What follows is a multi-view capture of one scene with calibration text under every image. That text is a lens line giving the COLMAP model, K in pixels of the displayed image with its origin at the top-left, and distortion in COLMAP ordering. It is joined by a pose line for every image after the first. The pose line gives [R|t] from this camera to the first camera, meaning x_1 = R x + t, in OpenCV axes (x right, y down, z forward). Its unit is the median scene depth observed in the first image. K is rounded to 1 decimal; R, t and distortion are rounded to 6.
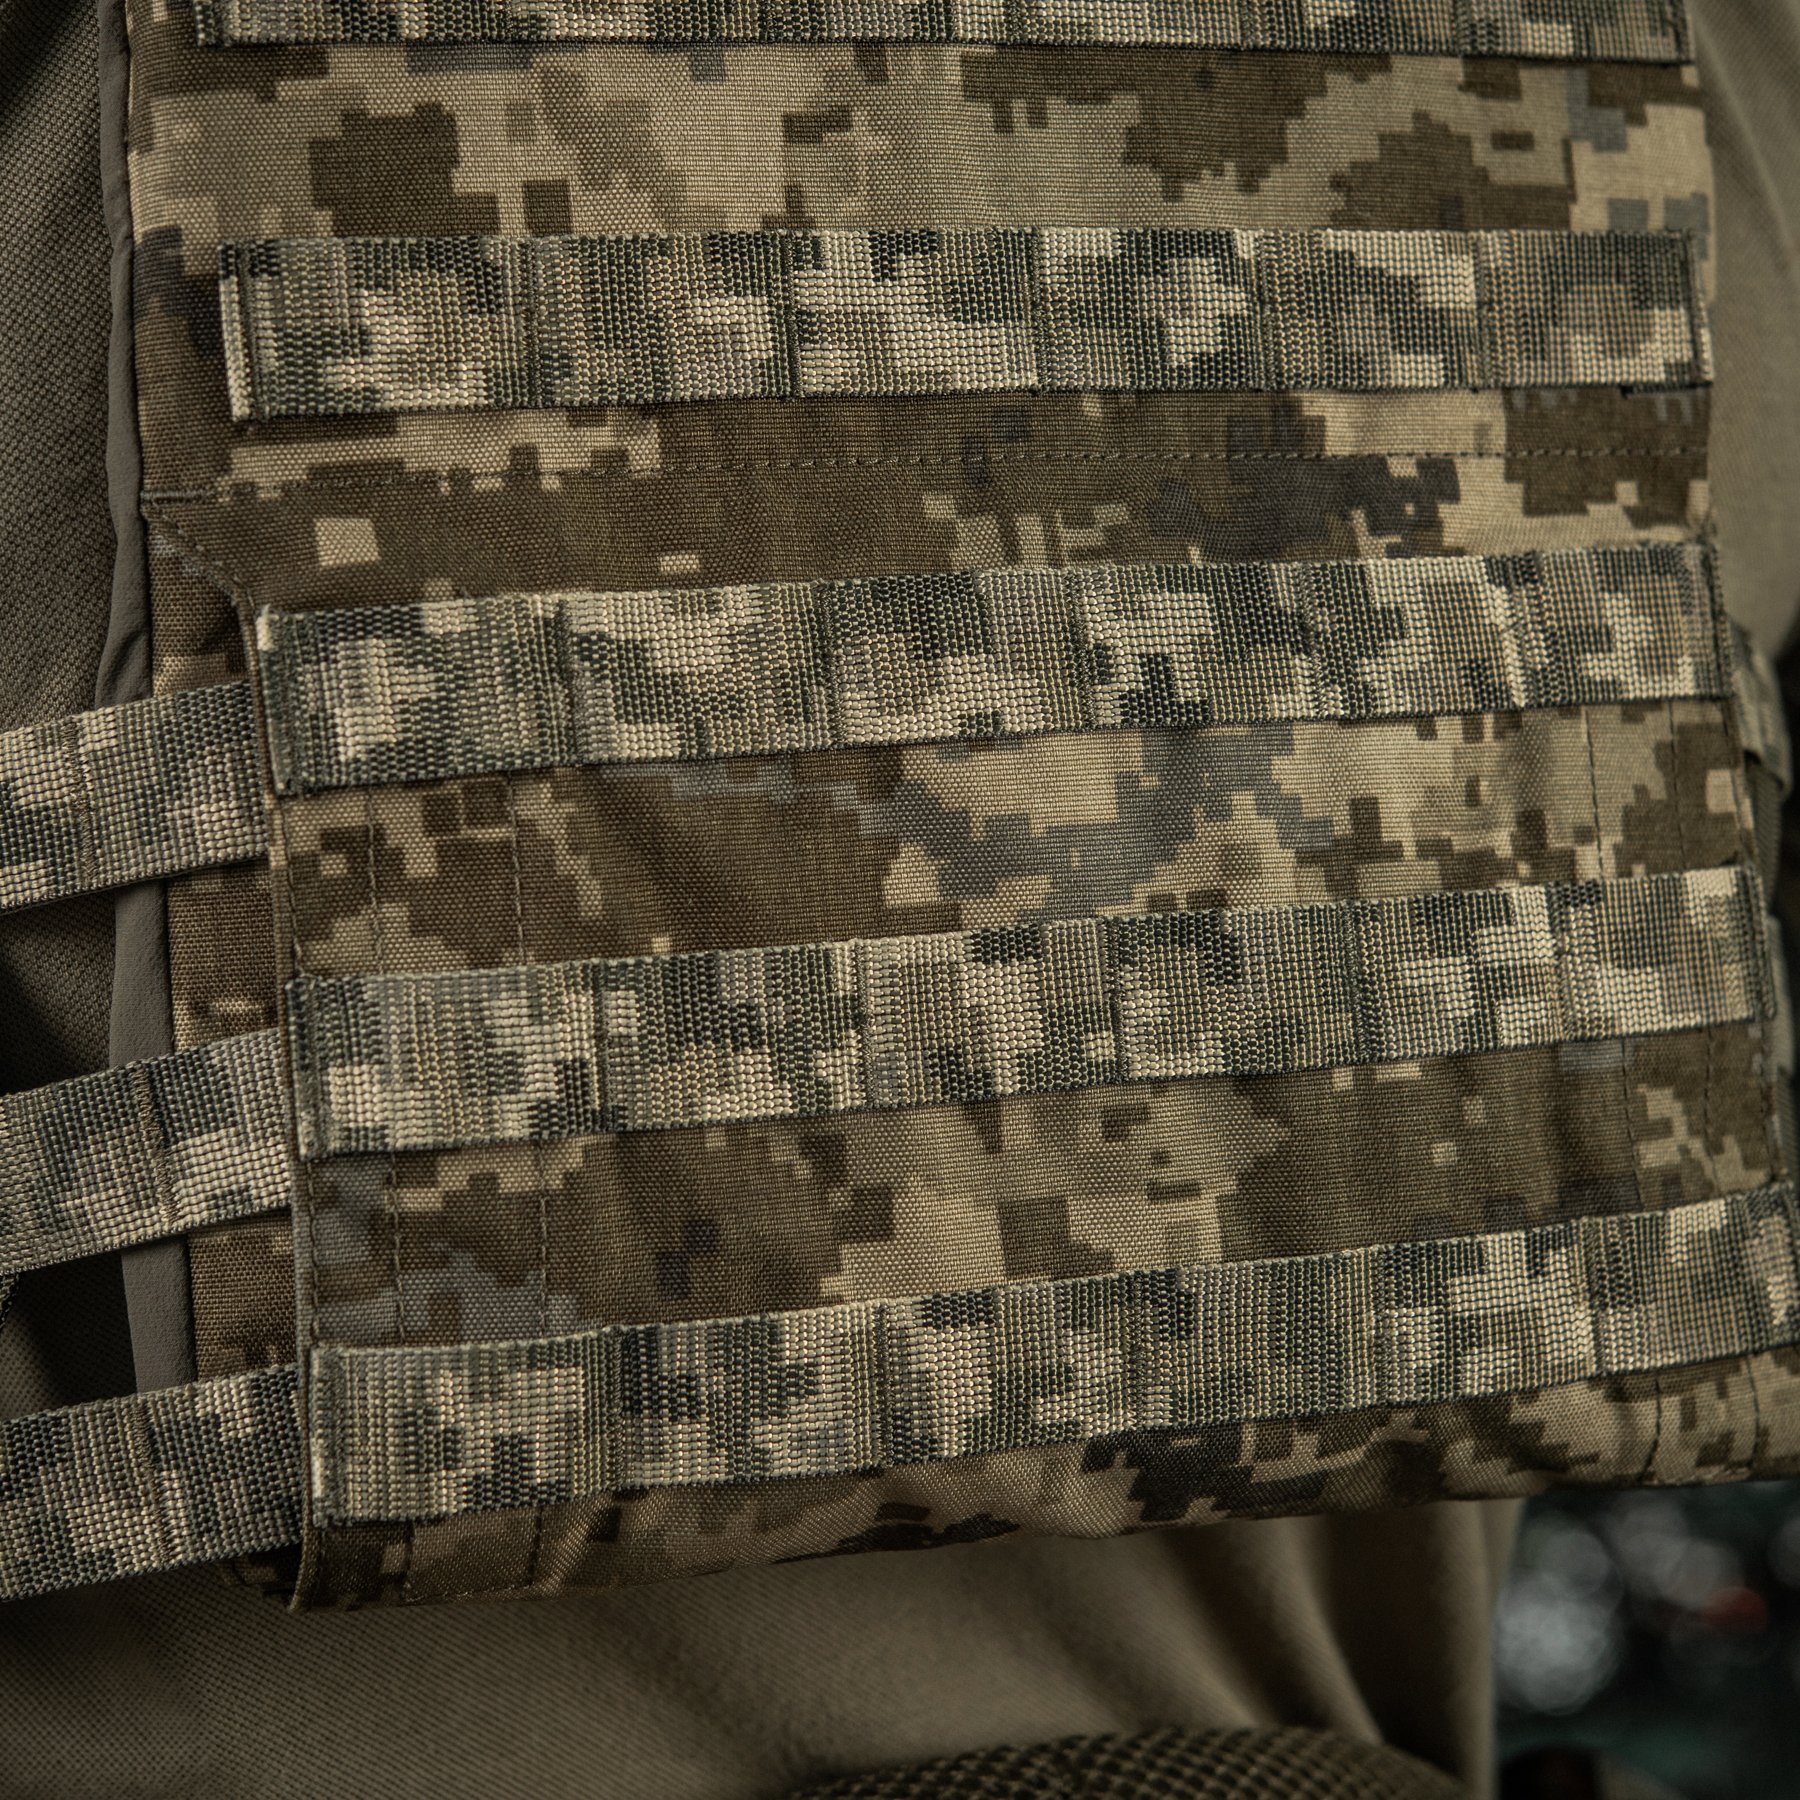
lens RADIAL K [[5080.0, 0, 978.8], [0, 5080.0, 939.7], [0, 0, 1]] dist [-0.070263, 0.114285]
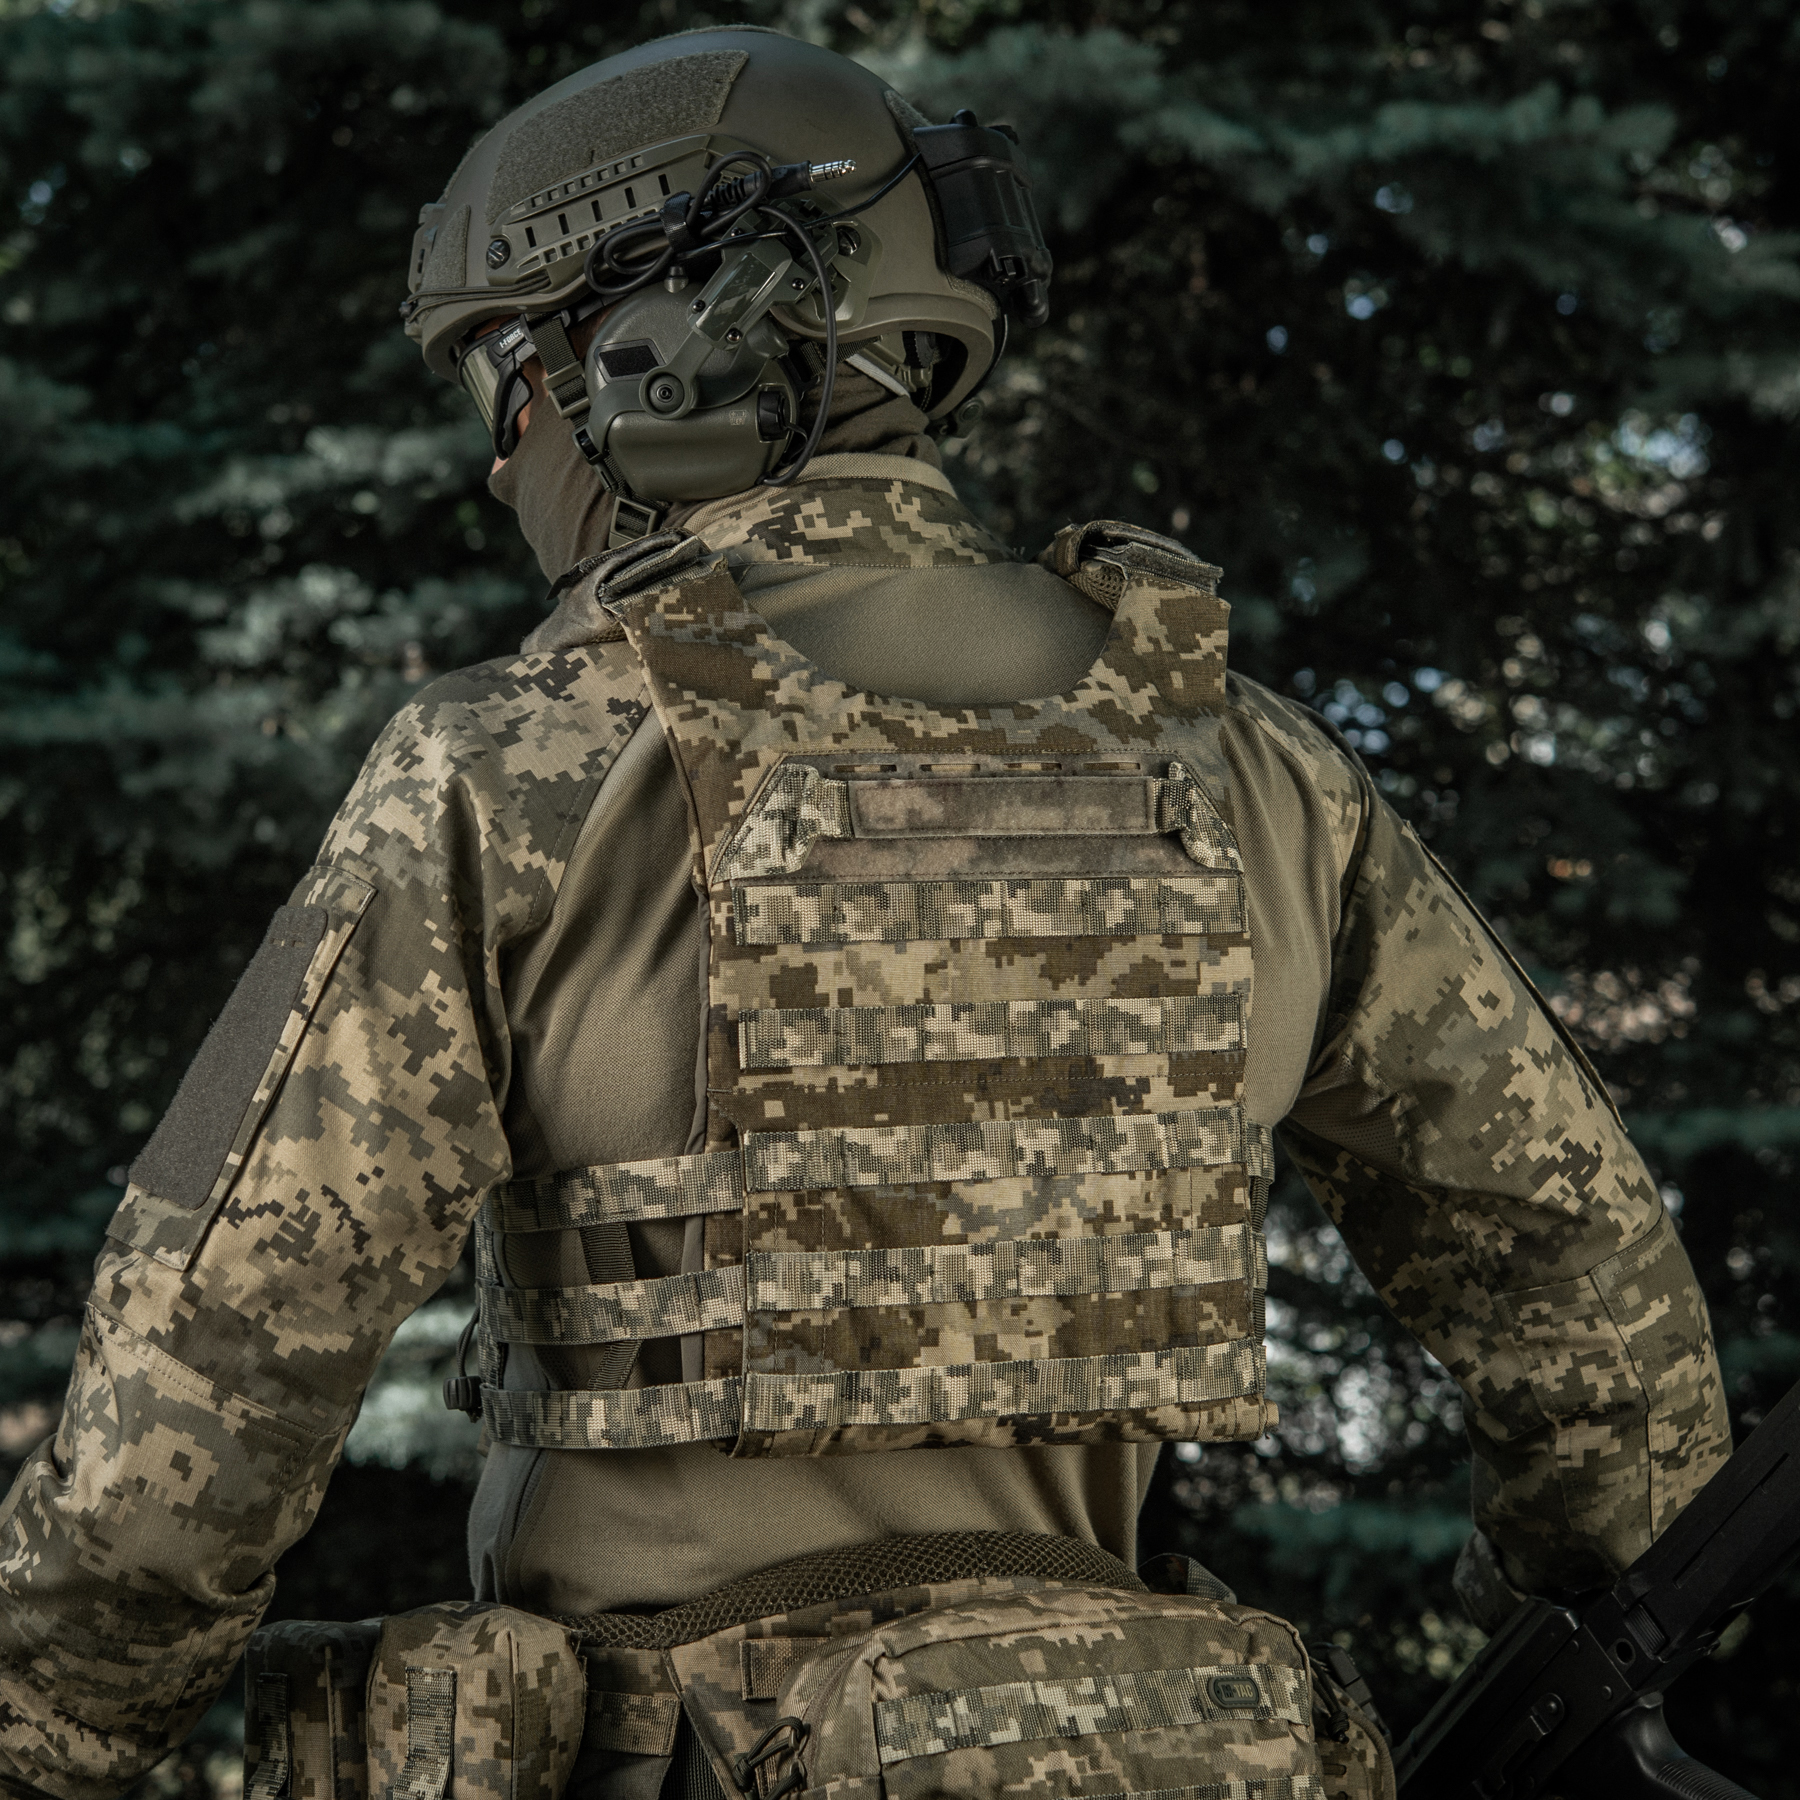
lens RADIAL K [[4614.3, 0, 841.1], [0, 4614.3, 991.8], [0, 0, 1]] dist [-0.038902, 0.664182]
pose [[0.998042, 0.062006, -0.008259, -0.063786], [-0.061639, 0.997332, 0.039105, -0.247937], [0.010661, -0.038519, 0.999201, -1.677673]]
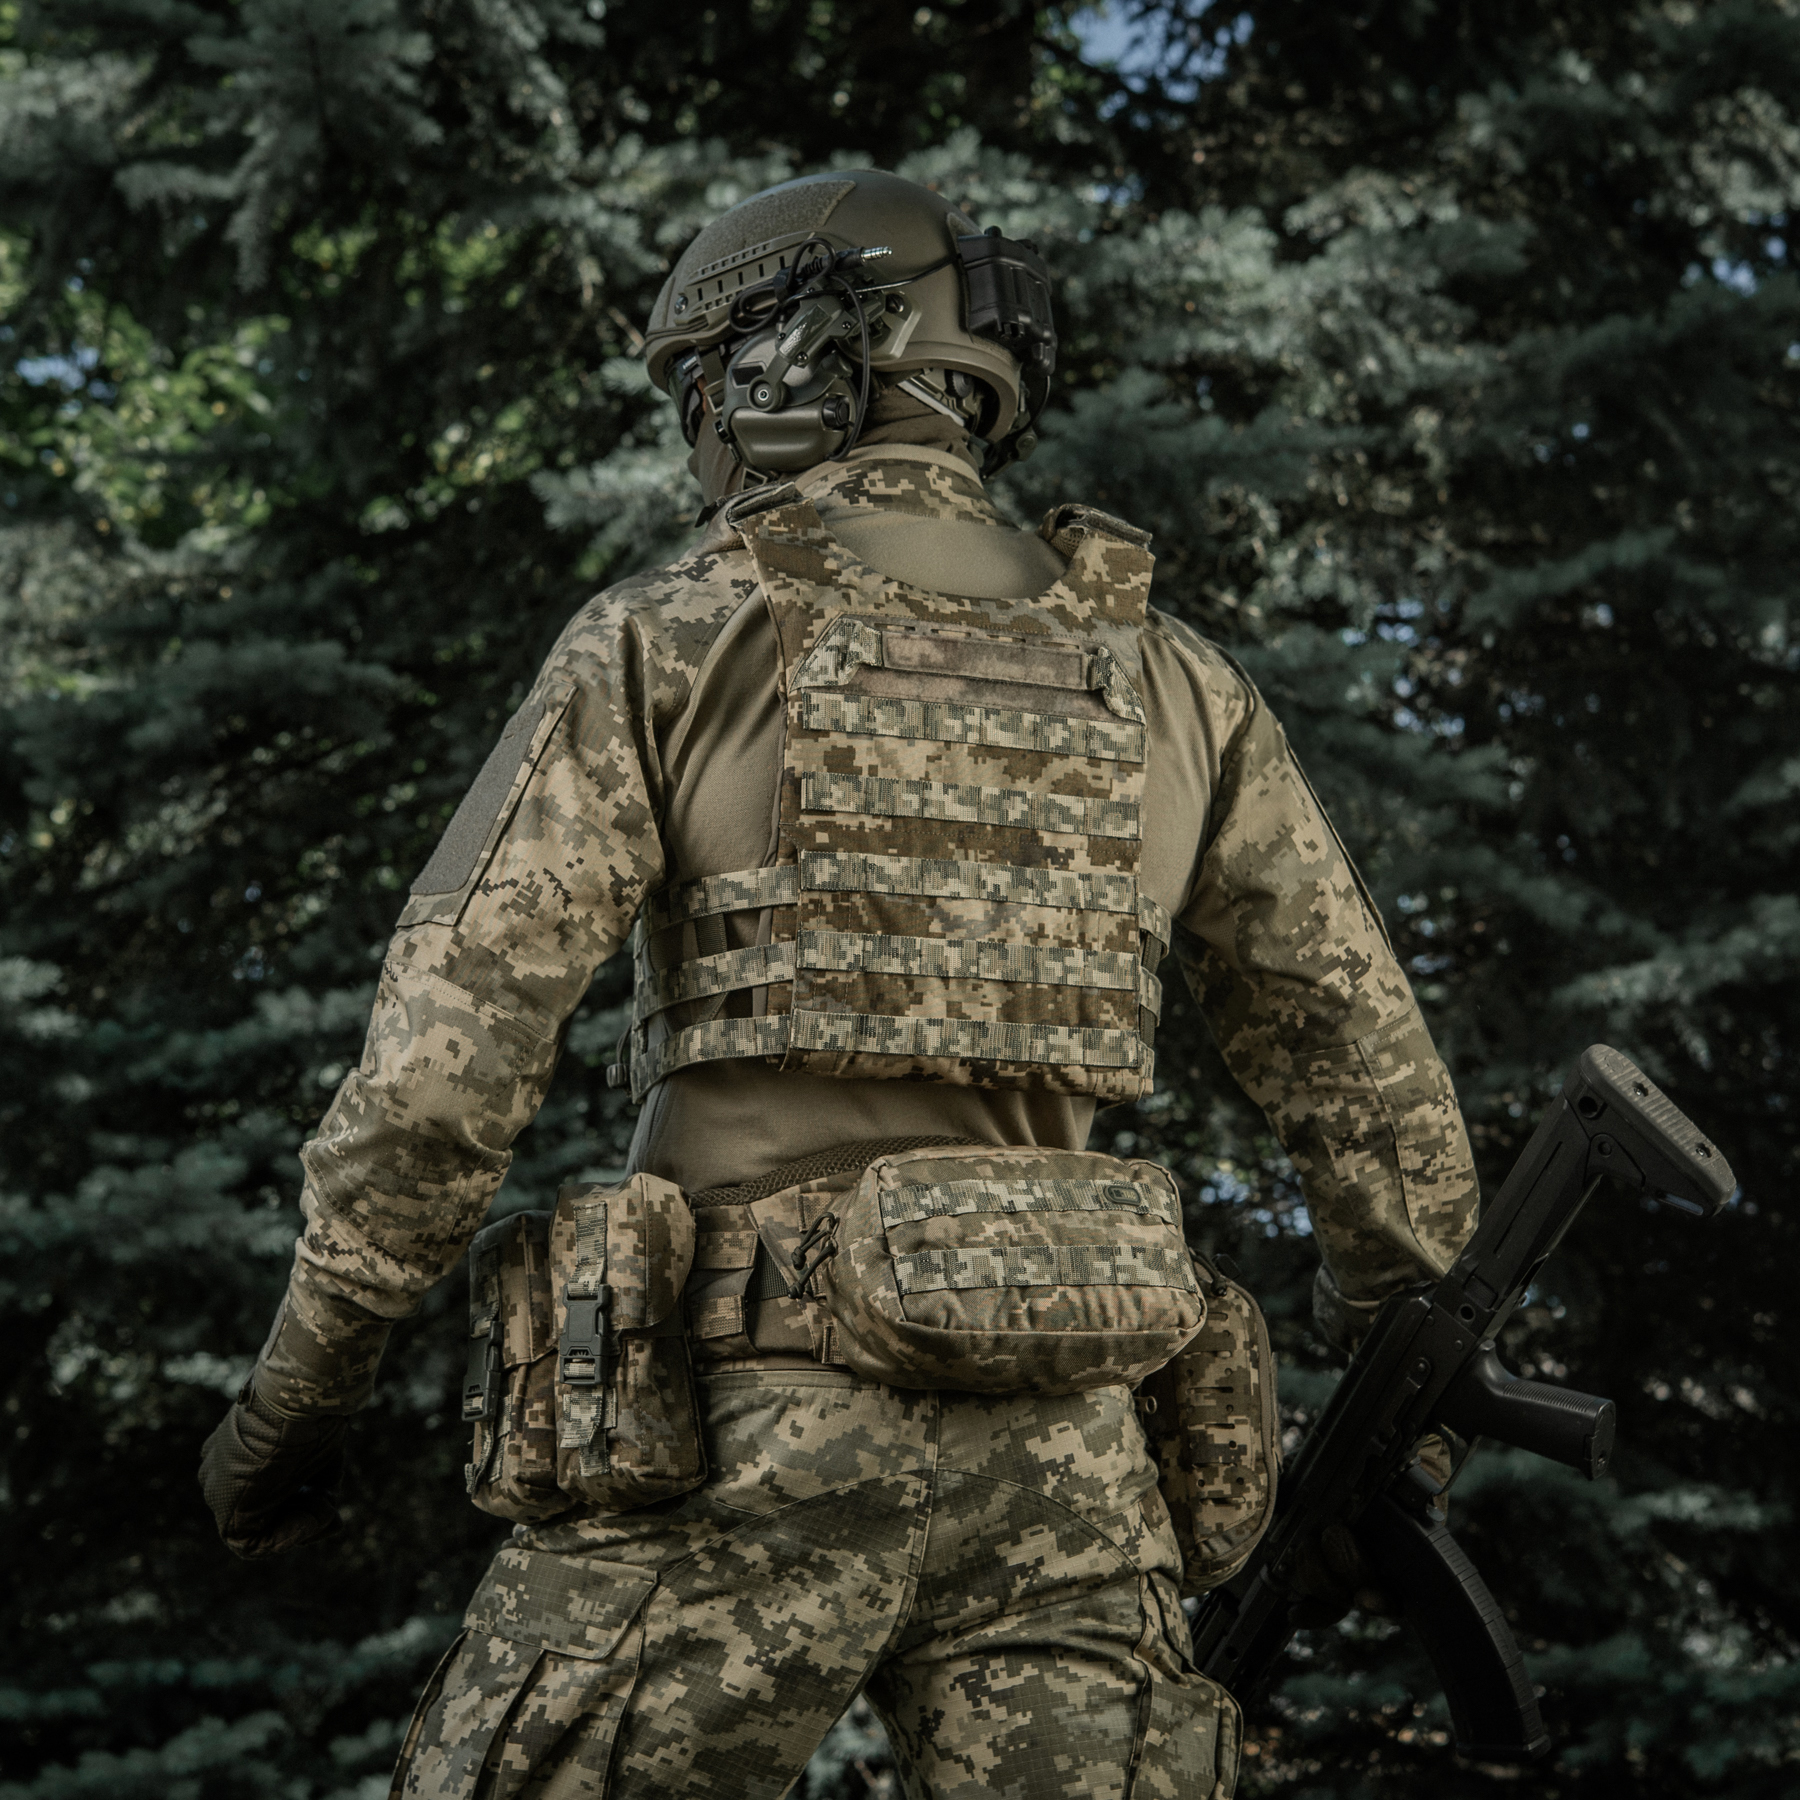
lens RADIAL K [[4614.3, 0, 841.1], [0, 4614.3, 991.8], [0, 0, 1]] dist [-0.038902, 0.664182]
pose [[0.992037, 0.111087, -0.059346, 0.151863], [-0.115516, 0.990293, -0.077301, 0.369132], [0.050182, 0.083541, 0.995240, -3.051935]]
